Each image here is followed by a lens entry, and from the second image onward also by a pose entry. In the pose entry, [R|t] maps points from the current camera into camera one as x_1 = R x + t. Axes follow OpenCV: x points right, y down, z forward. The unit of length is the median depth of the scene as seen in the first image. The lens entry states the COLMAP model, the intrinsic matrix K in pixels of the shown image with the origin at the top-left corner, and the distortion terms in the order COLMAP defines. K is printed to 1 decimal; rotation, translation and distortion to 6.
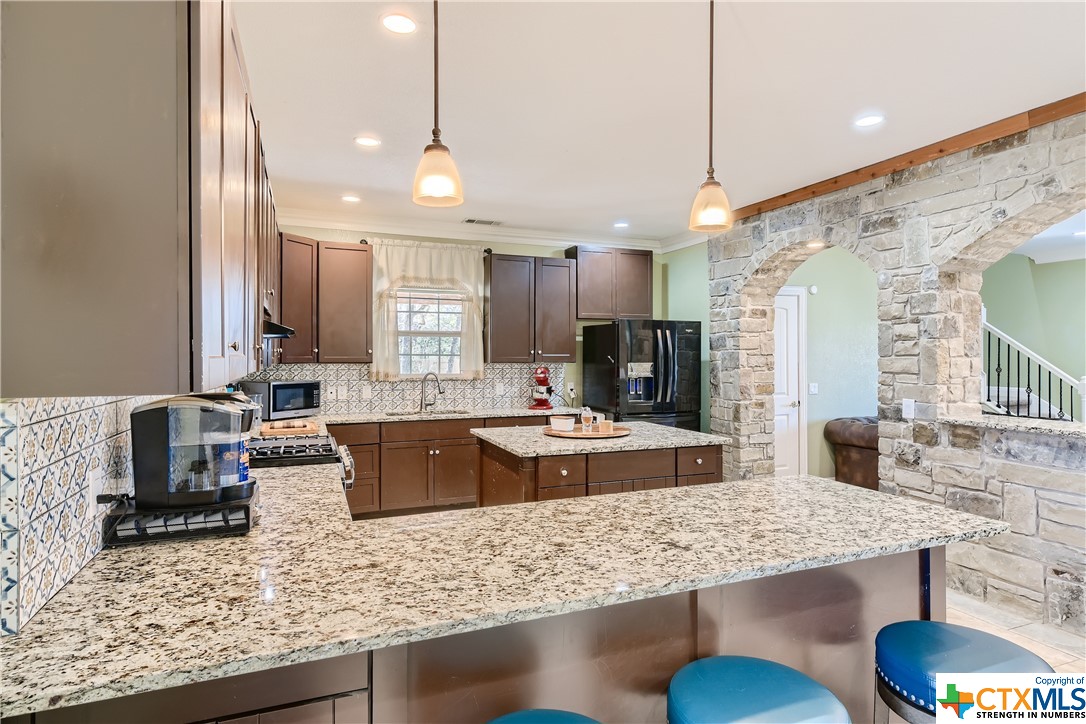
lens RADIAL K [[575.0, 0, 539.6], [0, 575.0, 358.7], [0, 0, 1]] dist [0.004992, -0.001429]
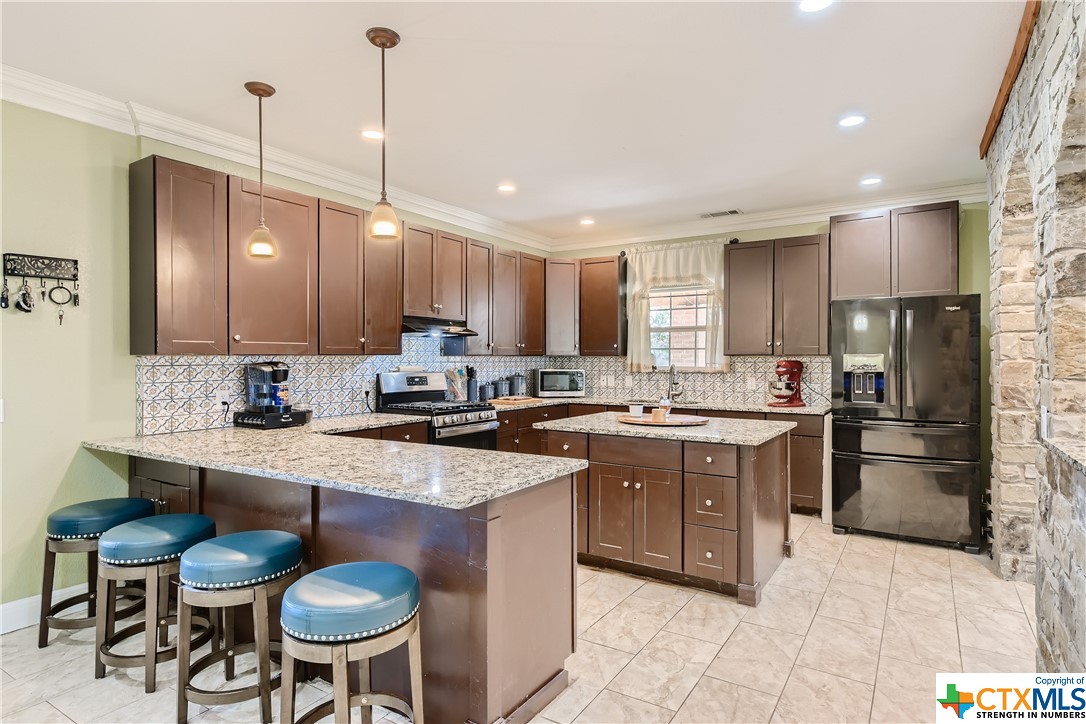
lens RADIAL K [[575.0, 0, 556.9], [0, 575.0, 376.3], [0, 0, 1]] dist [0.004992, -0.001429]
pose [[0.588591, 0.022934, -0.808105, 0.580213], [-0.003131, 0.999655, 0.026090, 0.018822], [0.808425, -0.012827, 0.588460, 0.199434]]
